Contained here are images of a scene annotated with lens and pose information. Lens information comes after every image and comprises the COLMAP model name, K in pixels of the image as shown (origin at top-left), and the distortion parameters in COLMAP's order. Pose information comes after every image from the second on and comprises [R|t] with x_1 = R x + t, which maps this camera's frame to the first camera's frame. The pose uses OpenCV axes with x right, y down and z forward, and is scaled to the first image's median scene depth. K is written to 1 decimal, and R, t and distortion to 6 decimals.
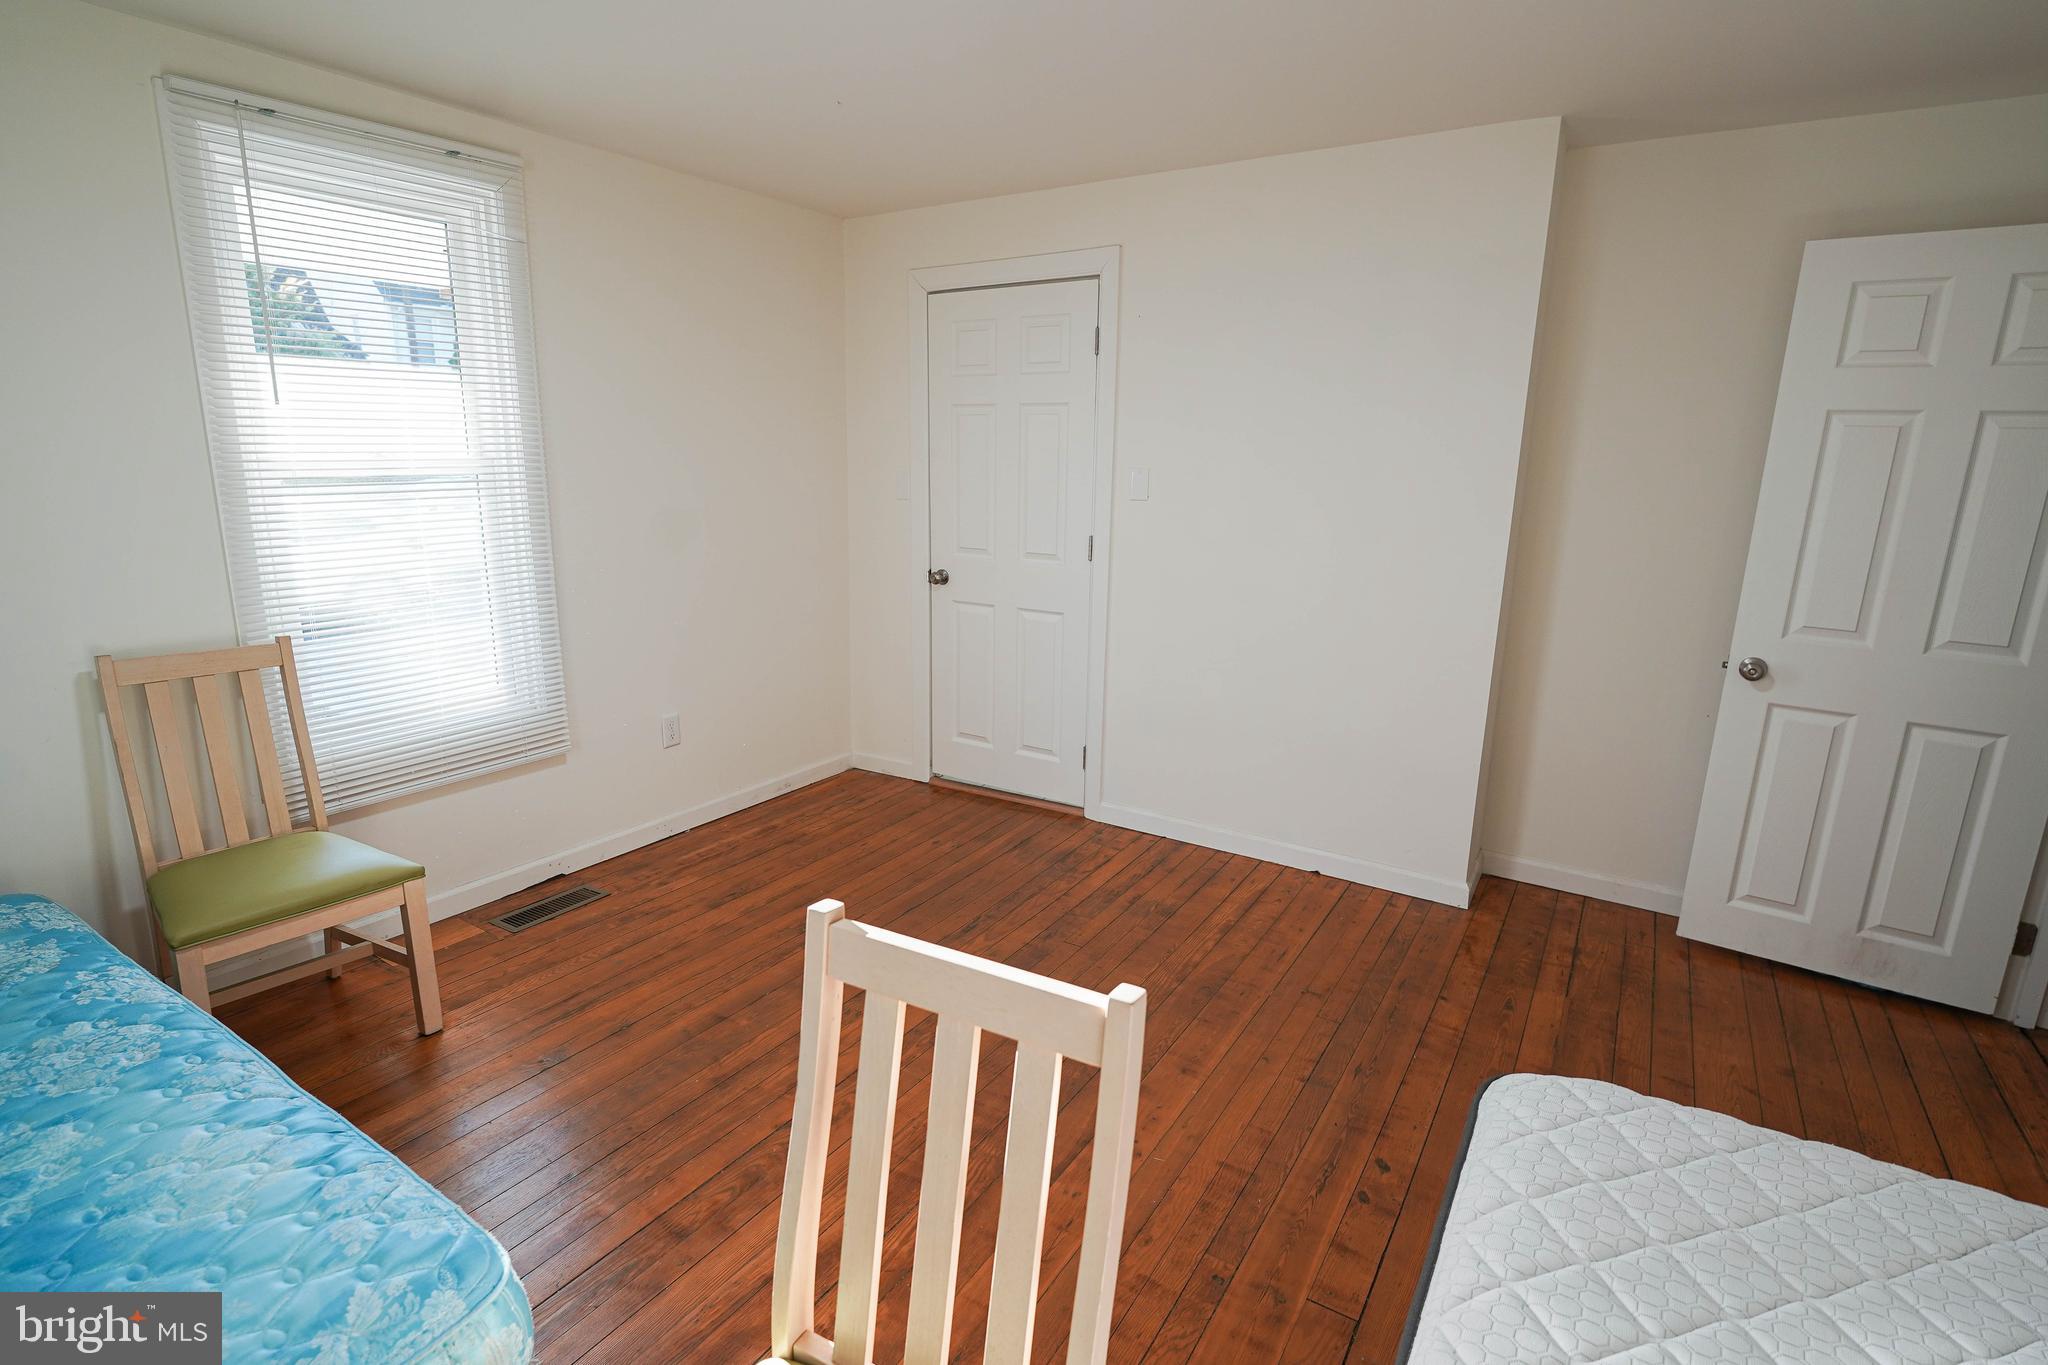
lens RADIAL K [[975.7, 0, 1042.4], [0, 975.7, 681.4], [0, 0, 1]] dist [-0.009367, -0.002218]
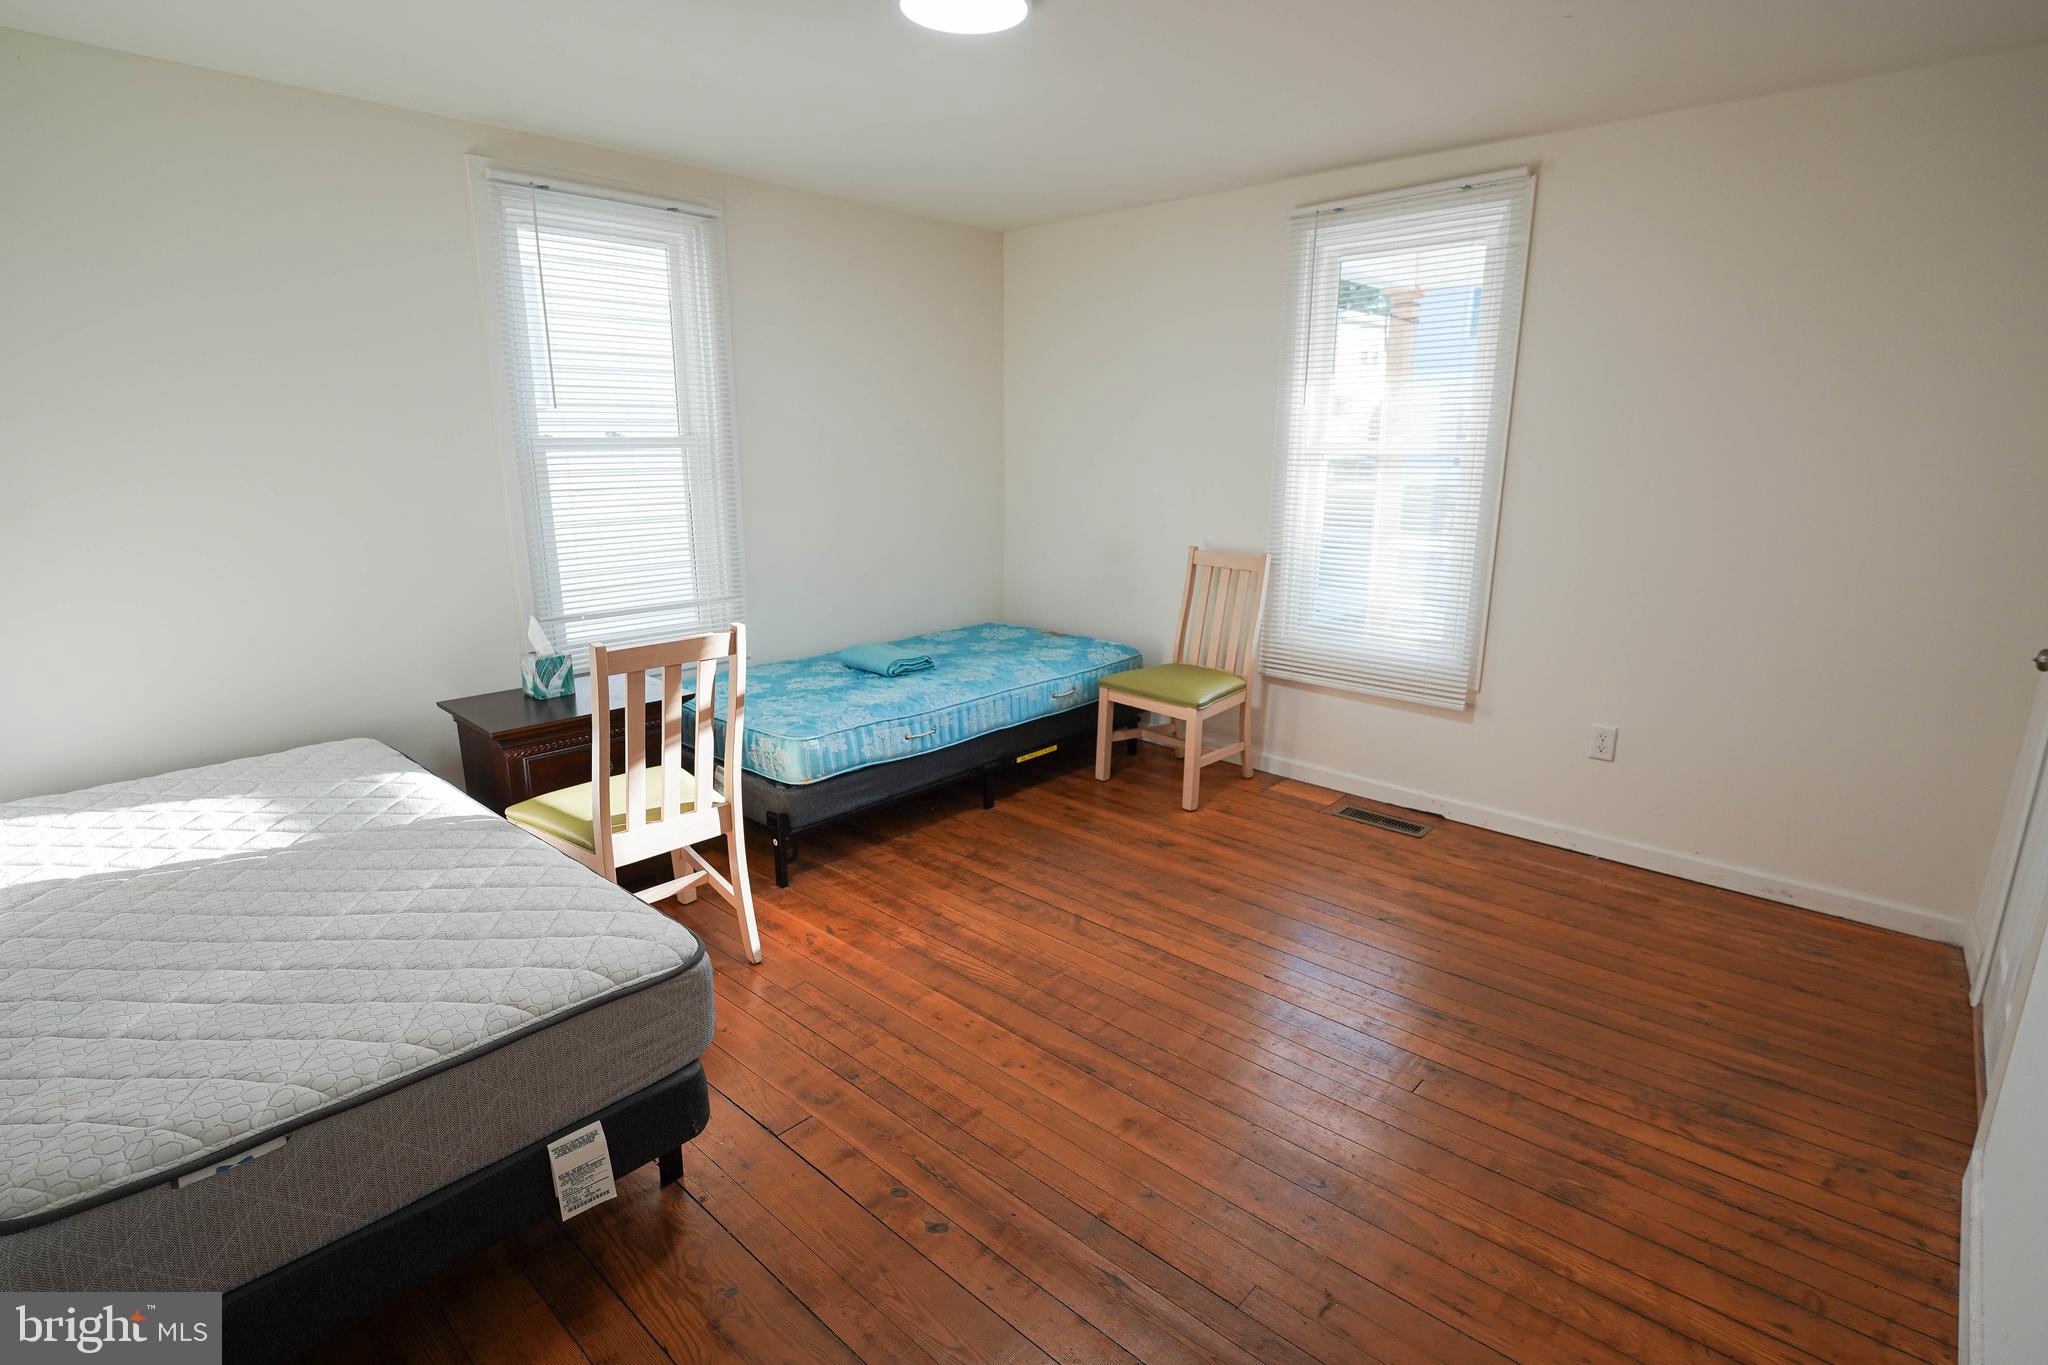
lens RADIAL K [[1022.0, 0, 1029.0], [0, 1022.0, 680.9], [0, 0, 1]] dist [-0.010466, -0.000518]
pose [[-0.178733, 0.212922, -0.960583, 0.751247], [-0.229815, 0.940263, 0.251179, -0.145191], [0.956682, 0.265651, -0.119123, 0.714285]]
